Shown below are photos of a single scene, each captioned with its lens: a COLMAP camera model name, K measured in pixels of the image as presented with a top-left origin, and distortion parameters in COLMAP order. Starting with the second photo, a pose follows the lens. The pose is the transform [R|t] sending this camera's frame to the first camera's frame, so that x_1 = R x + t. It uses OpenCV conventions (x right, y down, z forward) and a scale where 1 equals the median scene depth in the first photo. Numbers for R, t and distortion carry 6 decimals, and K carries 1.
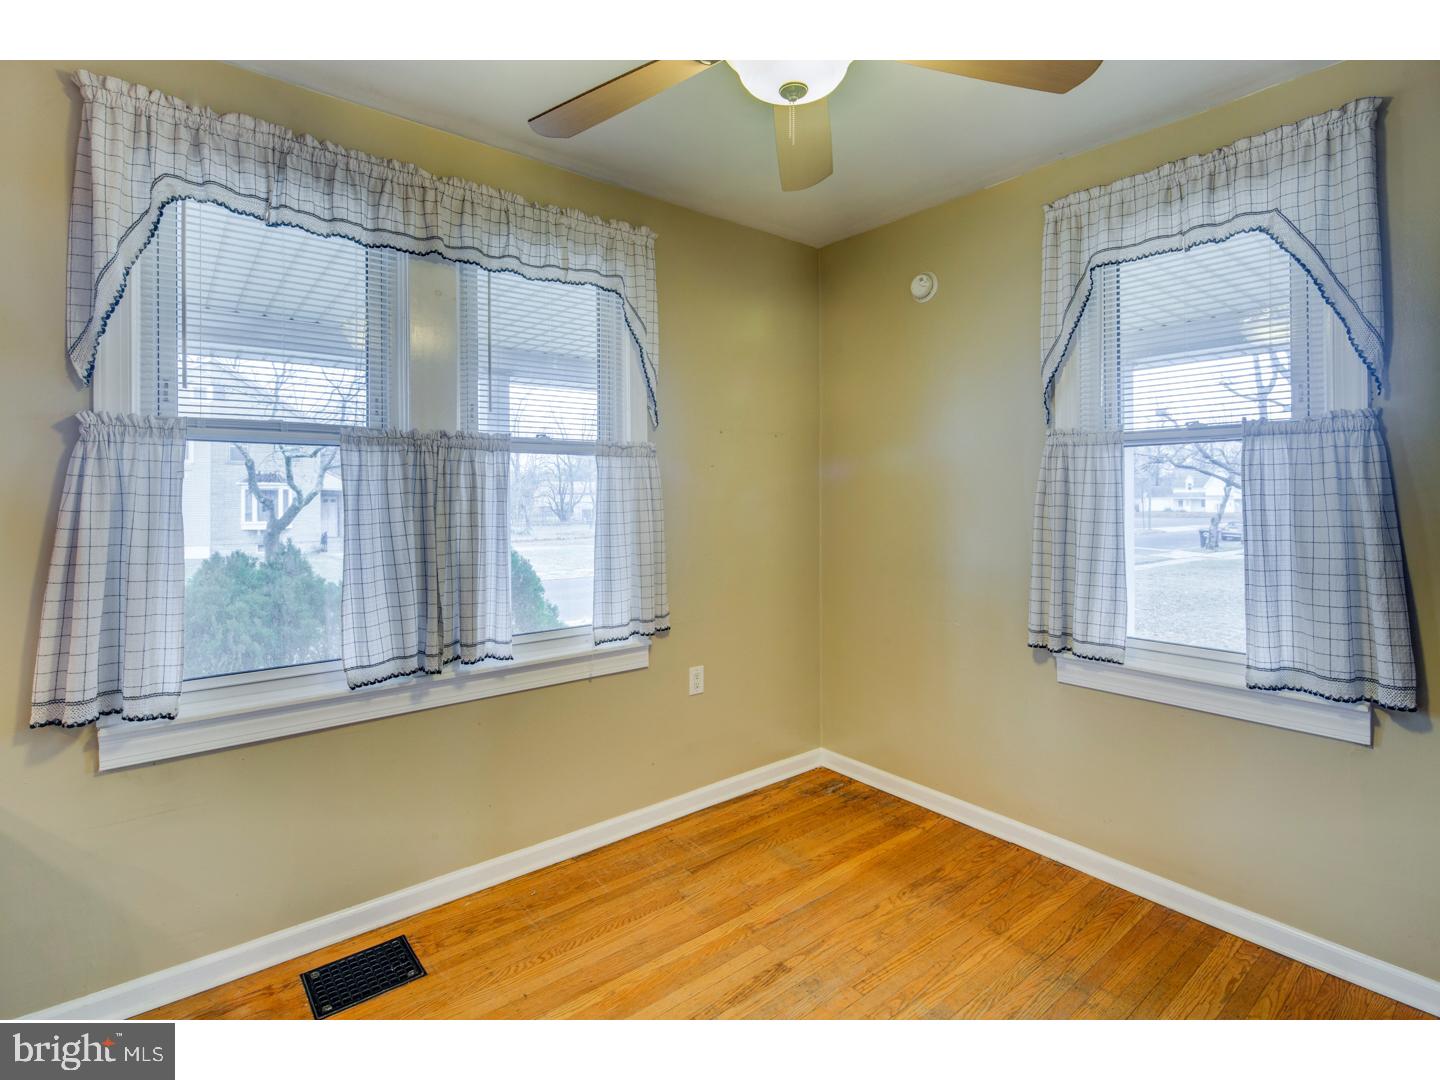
lens RADIAL K [[699.5, 0, 719.3], [0, 699.5, 494.3], [0, 0, 1]] dist [-0.000262, 0.000065]
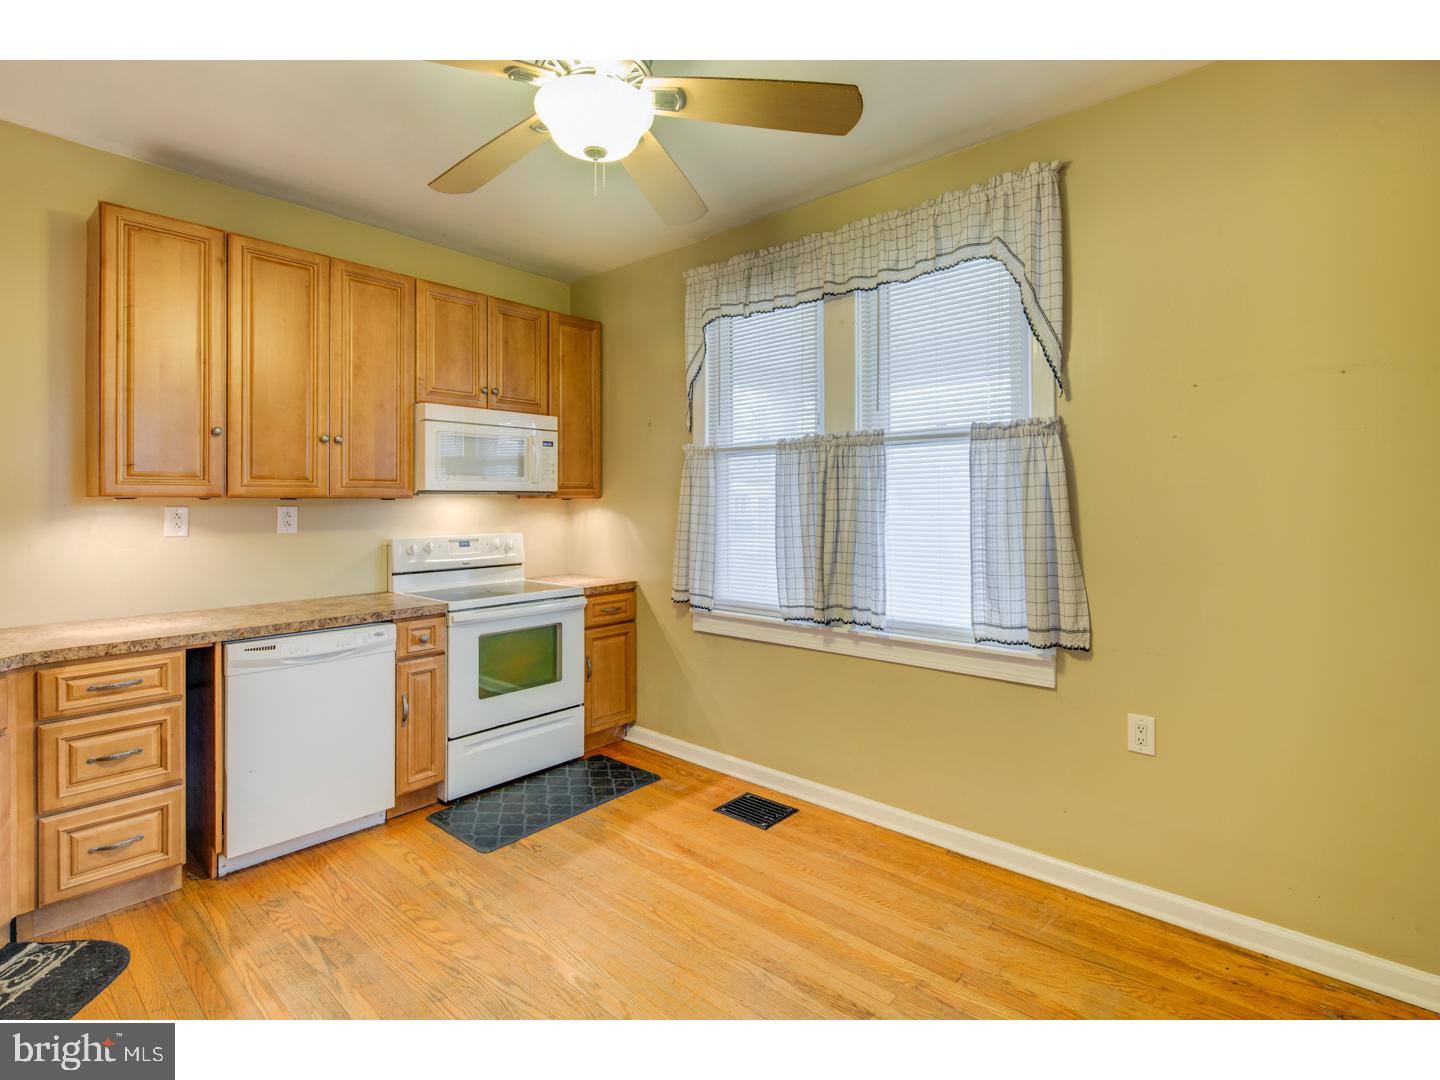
lens RADIAL K [[699.5, 0, 719.3], [0, 699.5, 494.3], [0, 0, 1]] dist [-0.000262, 0.000065]
pose [[0.162147, -0.004596, -0.986756, 0.784513], [0.006562, 0.999972, -0.003579, 0.021234], [0.986745, -0.005895, 0.162172, 0.575648]]
